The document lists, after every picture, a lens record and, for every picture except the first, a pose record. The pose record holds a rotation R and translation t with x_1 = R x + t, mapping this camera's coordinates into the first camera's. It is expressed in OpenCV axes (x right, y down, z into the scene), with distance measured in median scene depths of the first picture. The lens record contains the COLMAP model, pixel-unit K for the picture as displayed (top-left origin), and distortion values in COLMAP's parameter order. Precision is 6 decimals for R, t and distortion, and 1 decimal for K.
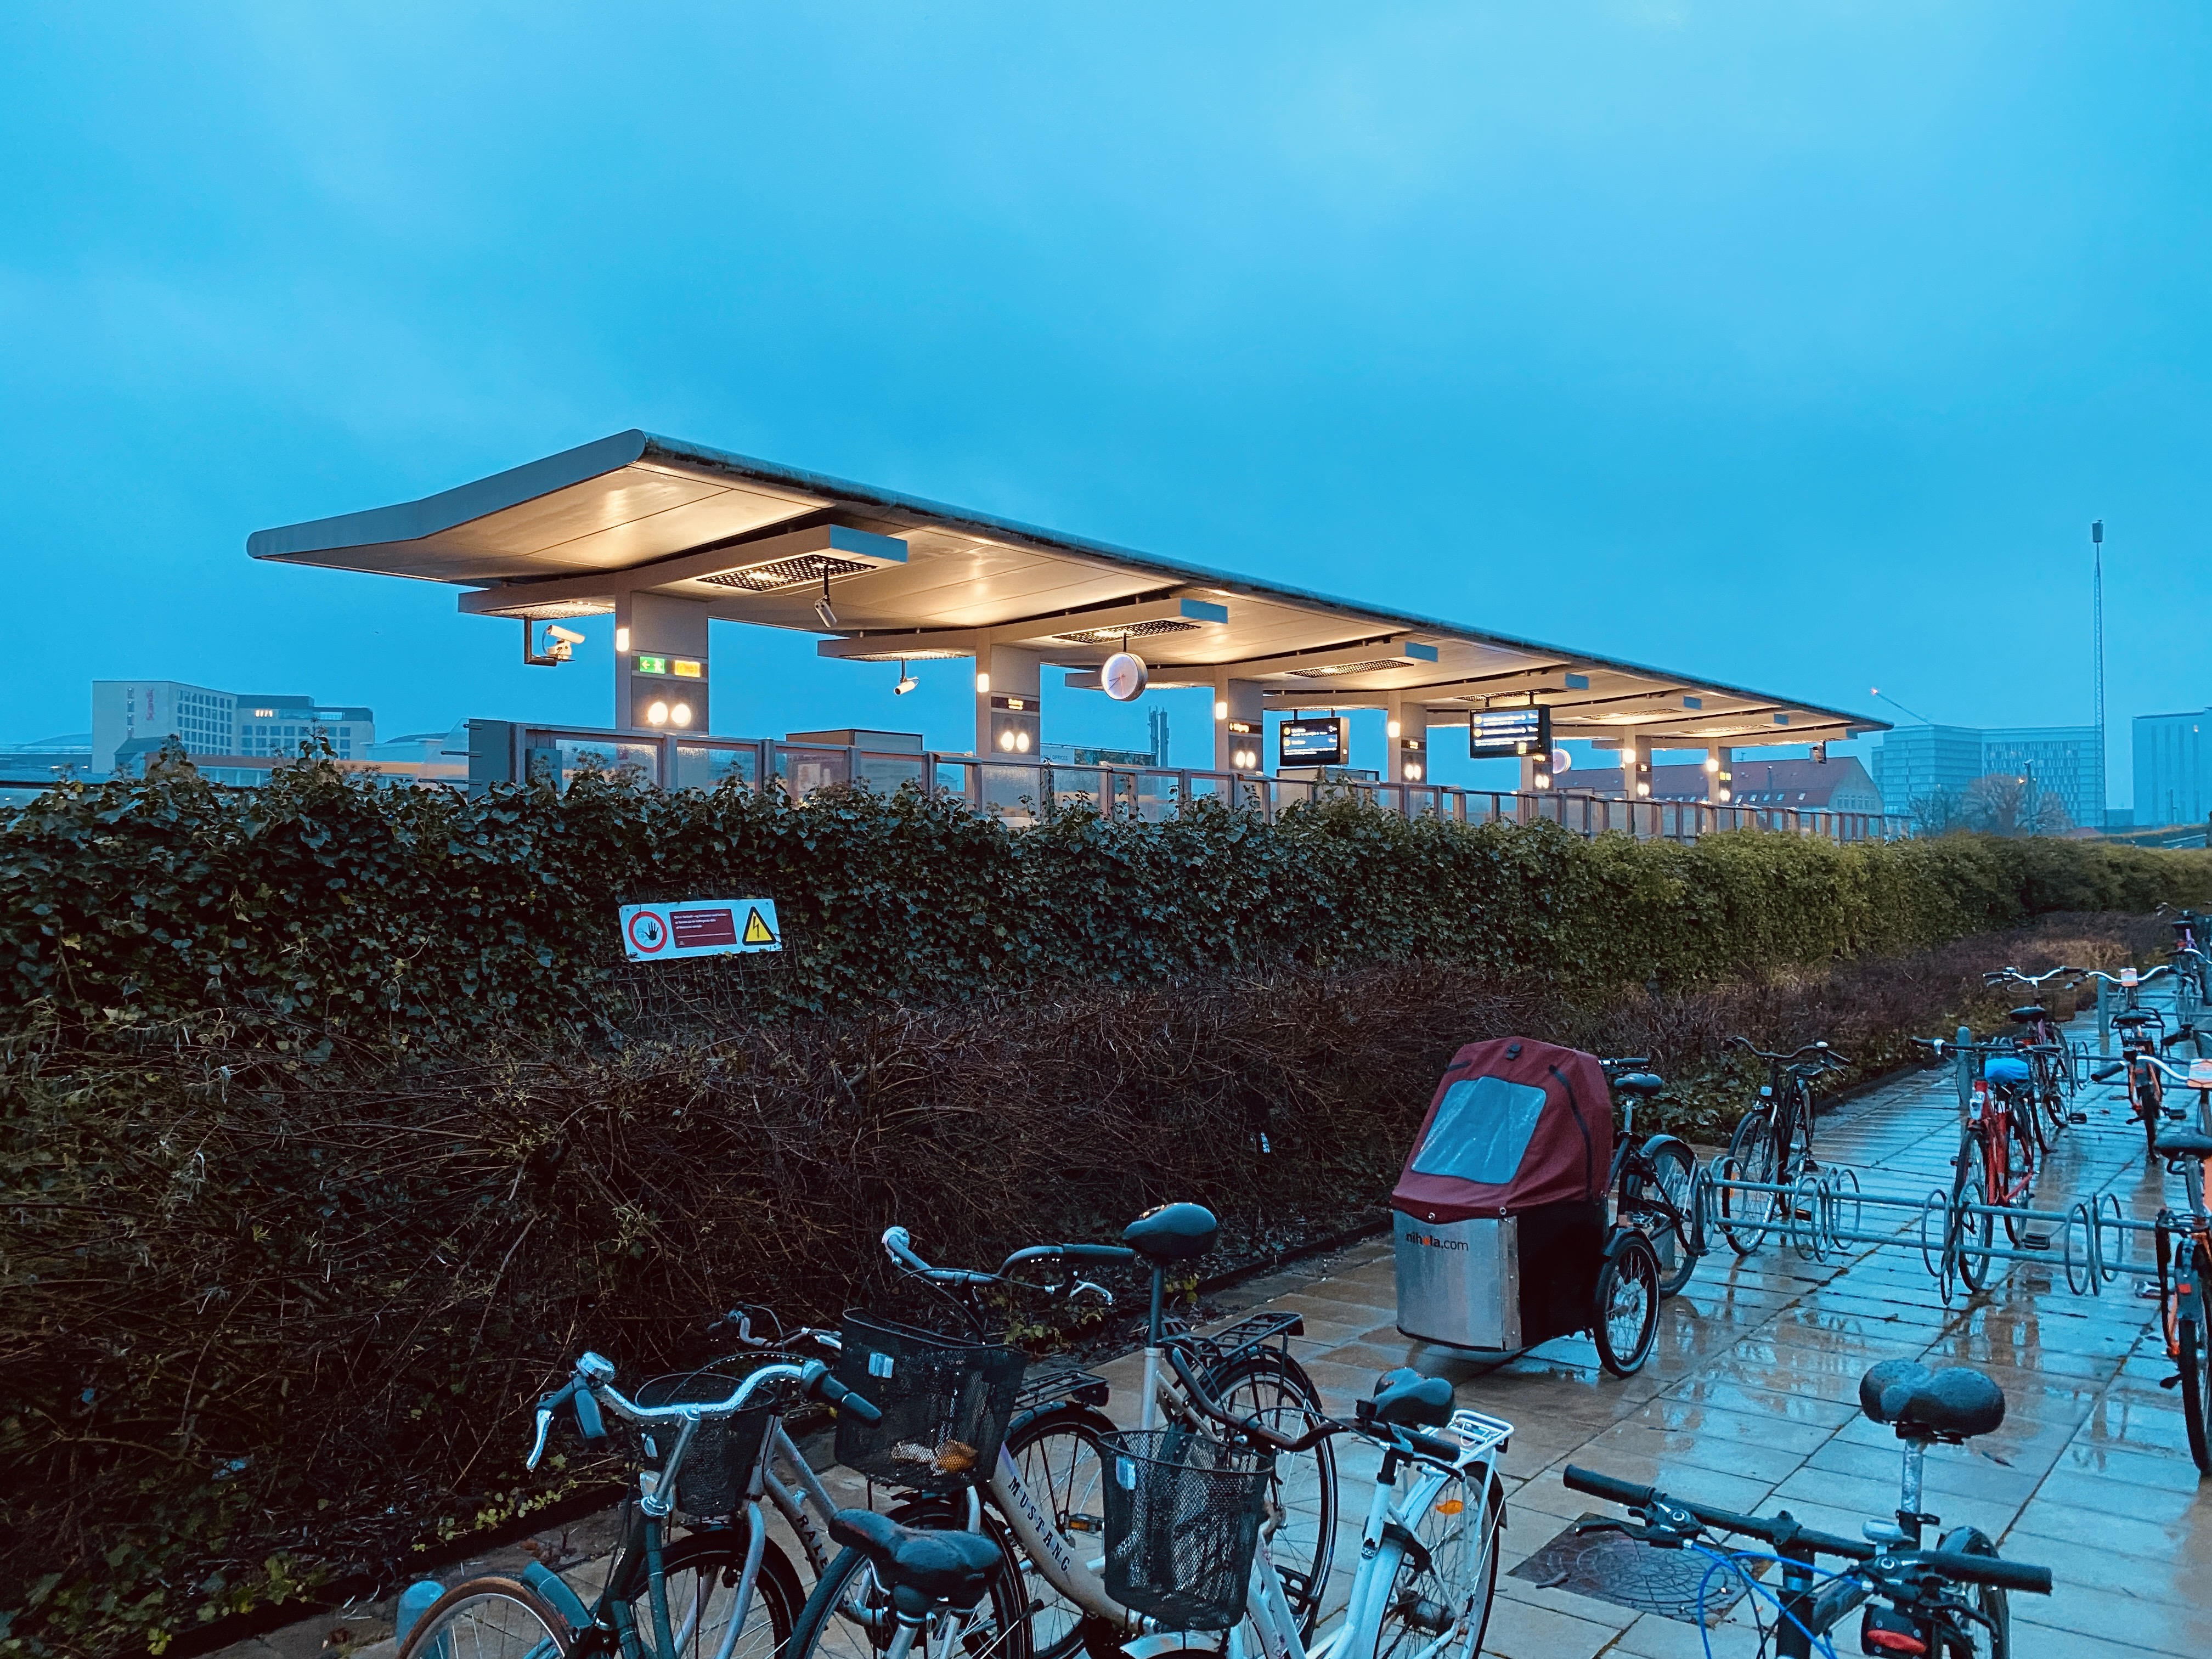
lens RADIAL K [[1674.4, 0, 1129.9], [0, 1674.4, 831.2], [0, 0, 1]] dist [0.041332, -0.040472]
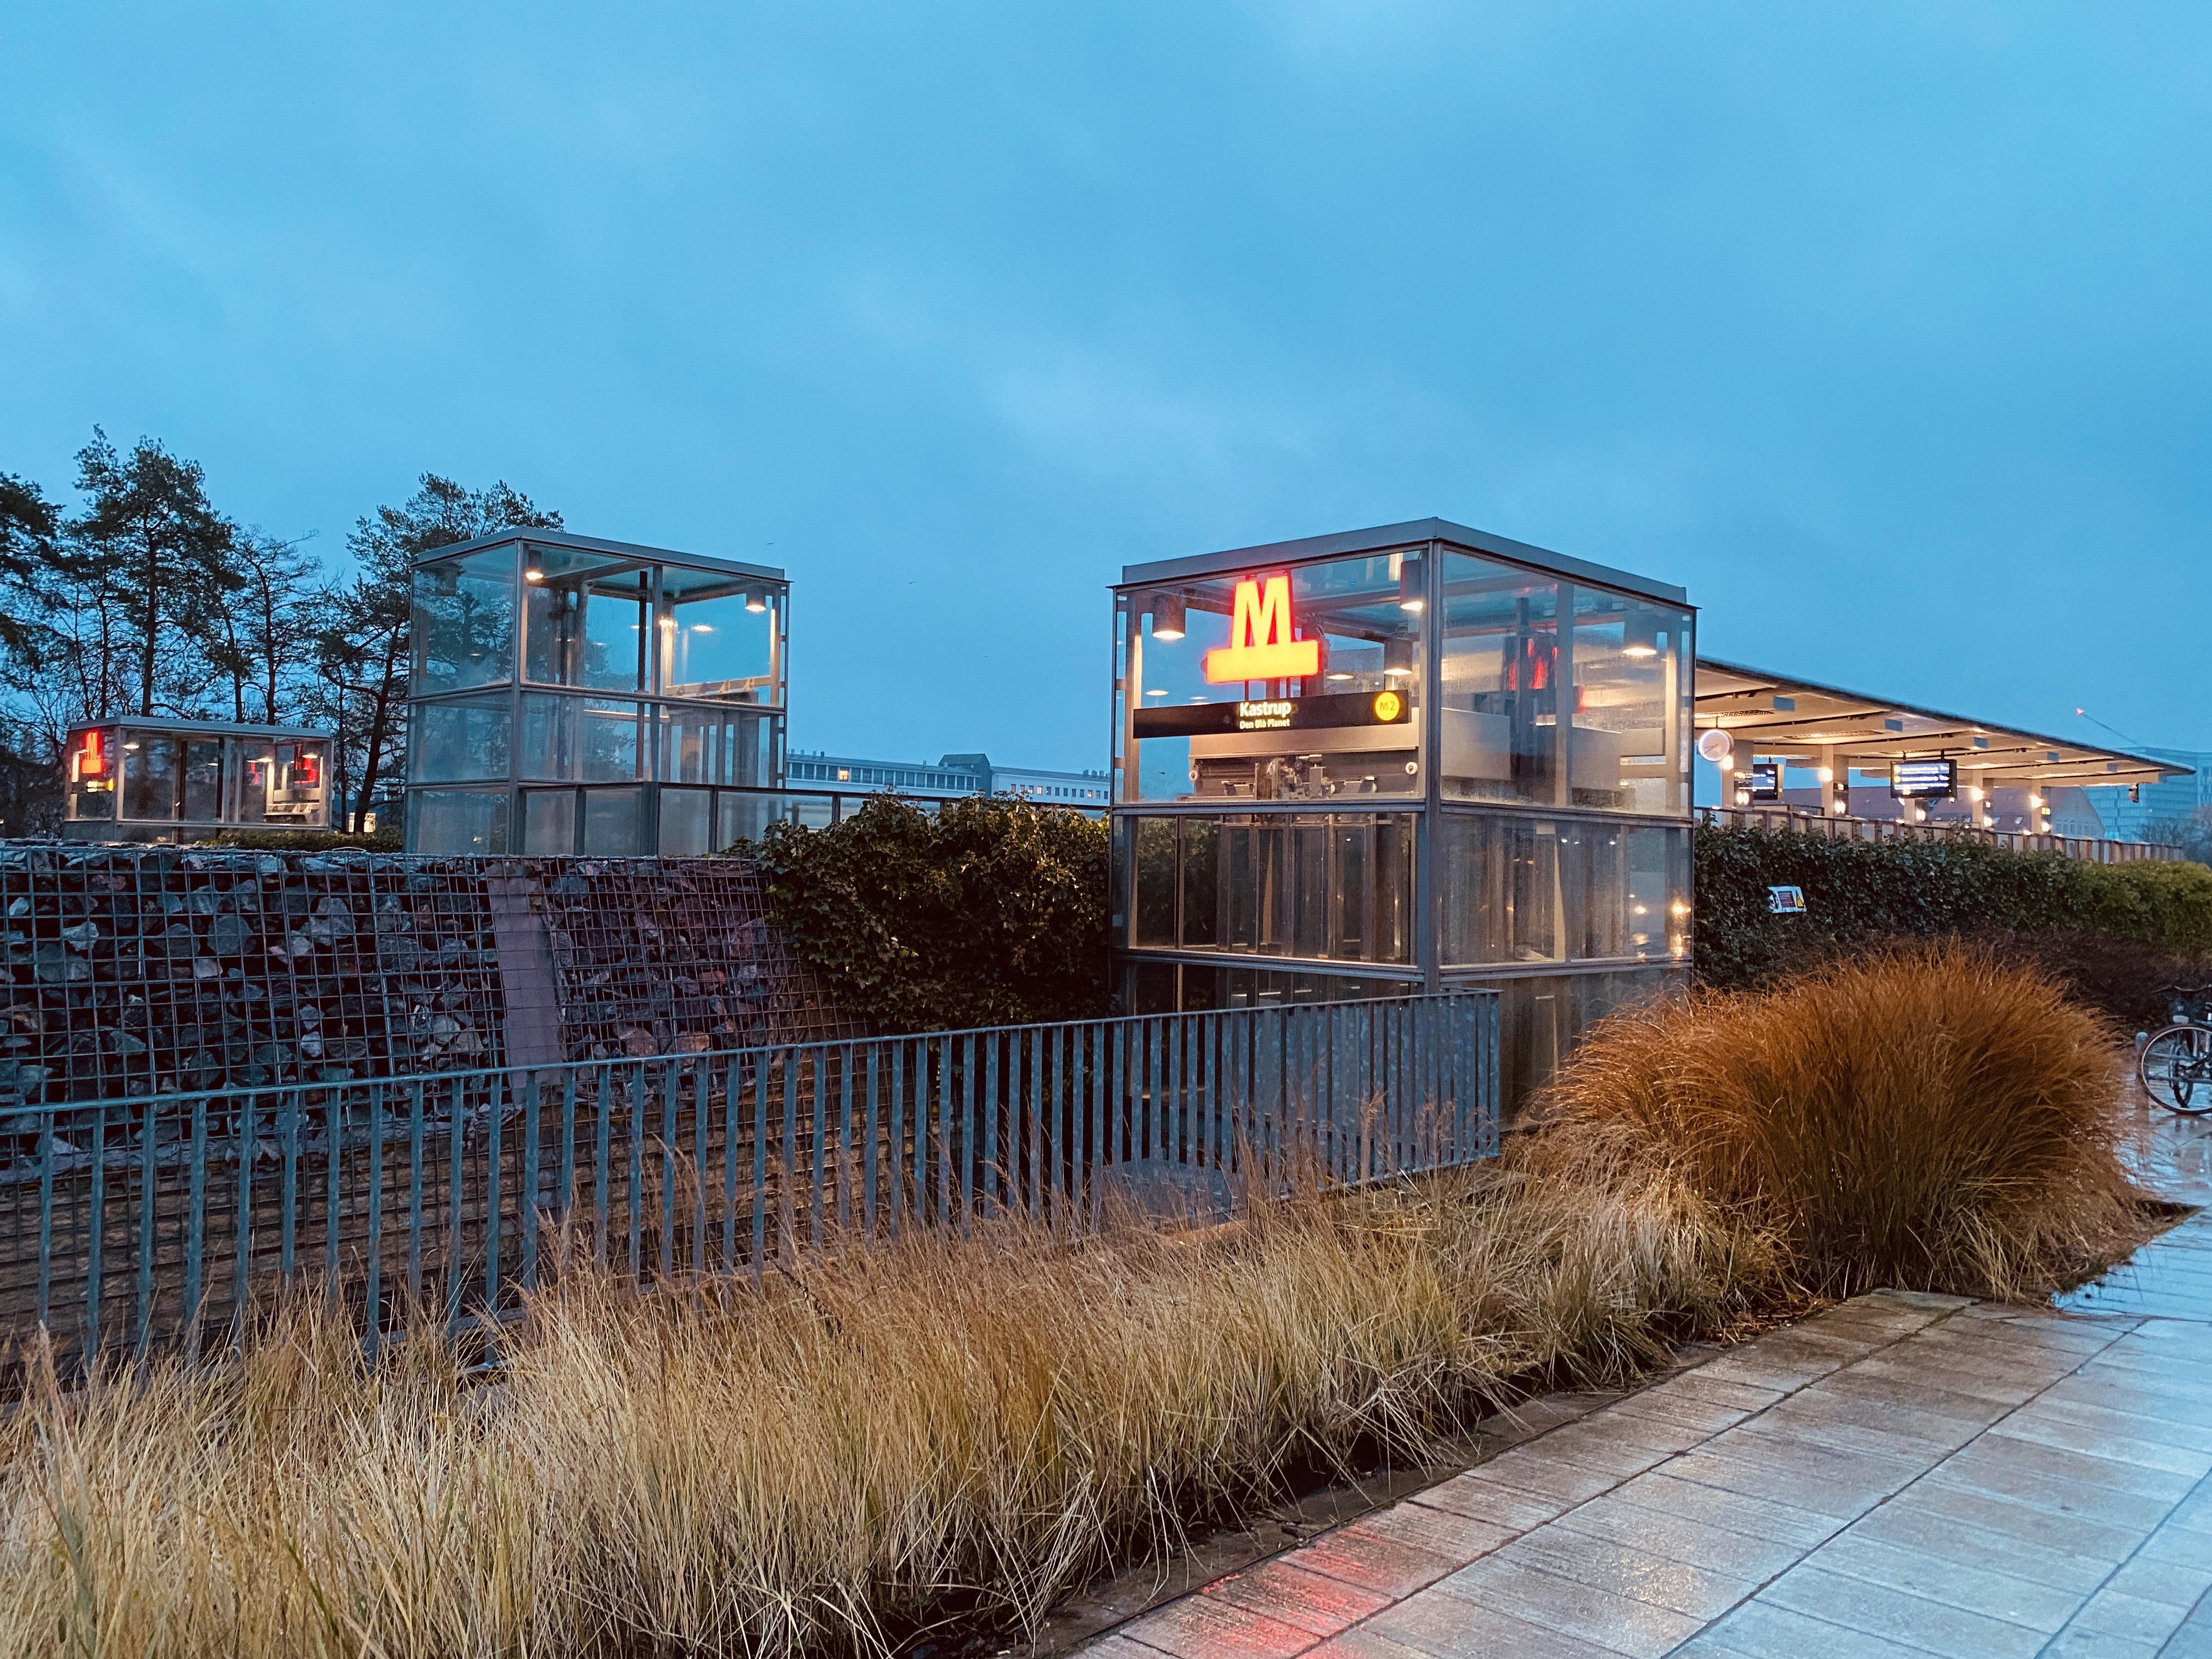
lens RADIAL K [[1673.9, 0, 1102.5], [0, 1673.9, 826.1], [0, 0, 1]] dist [0.070296, -0.103435]
pose [[0.994533, 0.021651, -0.102157, -0.247028], [-0.022242, 0.999742, -0.004649, -0.001805], [0.102030, 0.006895, 0.994757, -0.341011]]
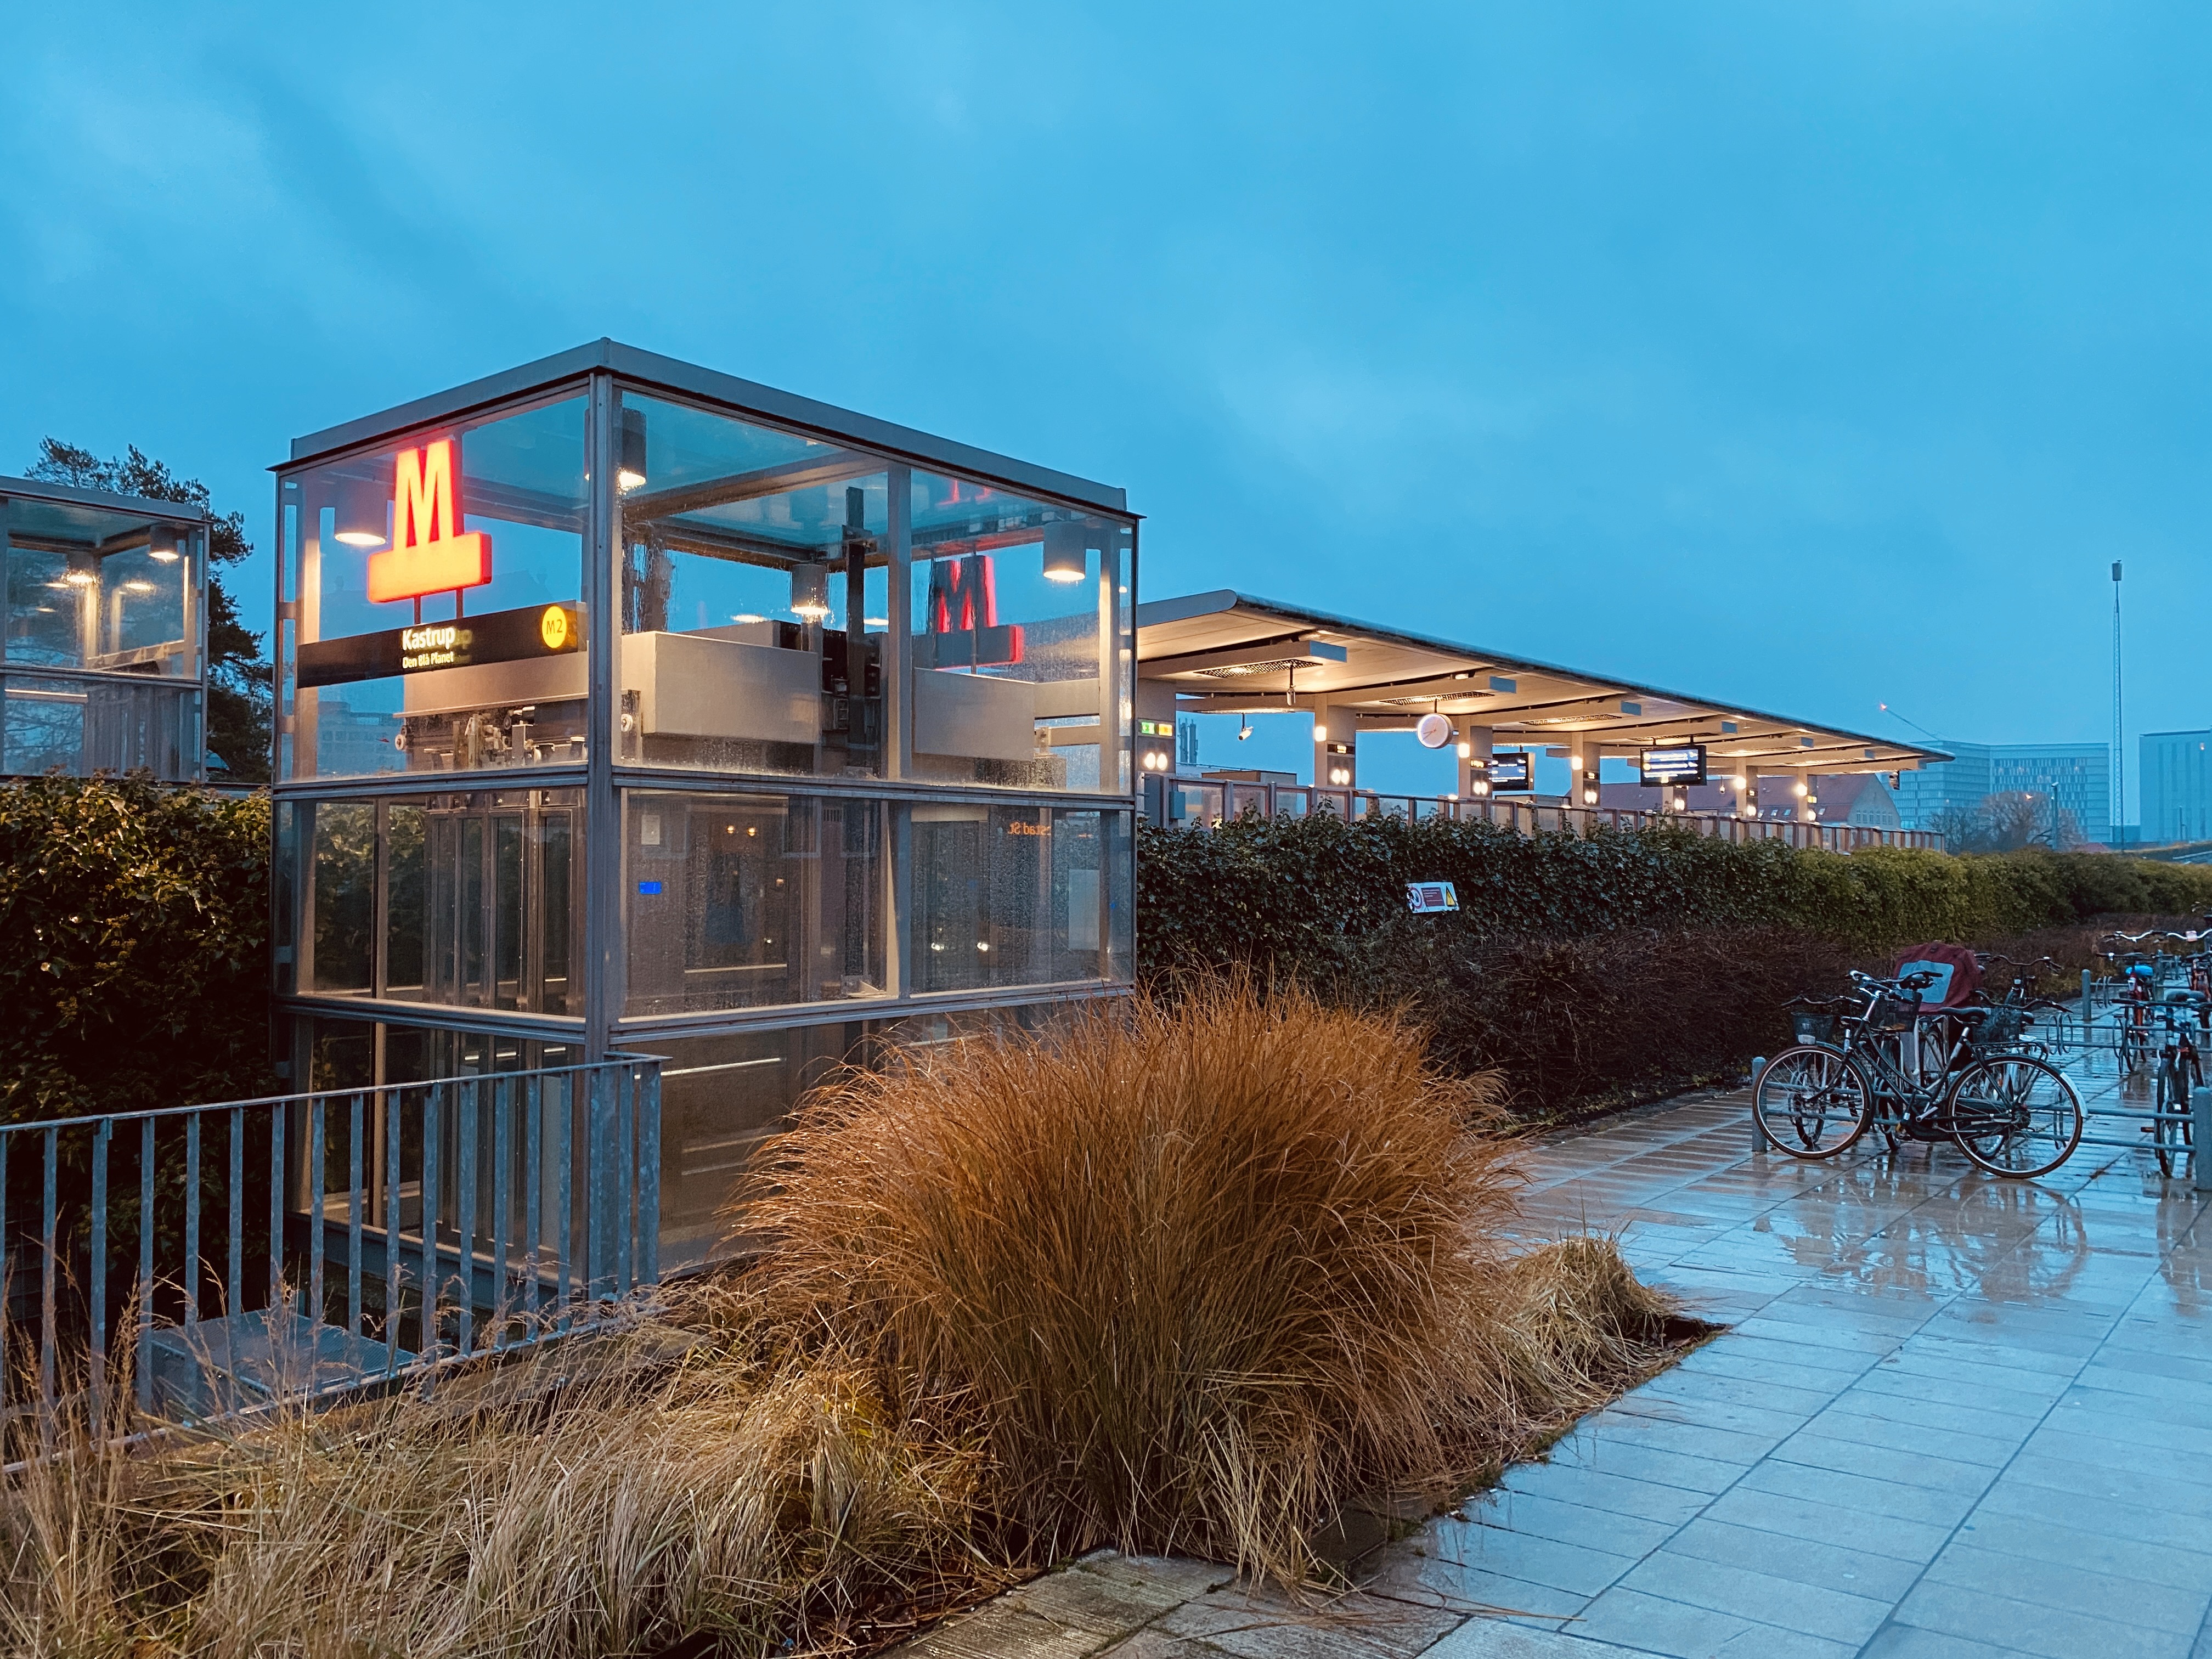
lens RADIAL K [[1673.9, 0, 1124.0], [0, 1673.9, 838.7], [0, 0, 1]] dist [0.070296, -0.103435]
pose [[0.999967, 0.007269, -0.003503, -0.161127], [-0.007271, 0.999973, -0.000568, -0.001122], [0.003498, 0.000594, 0.999994, -0.239142]]
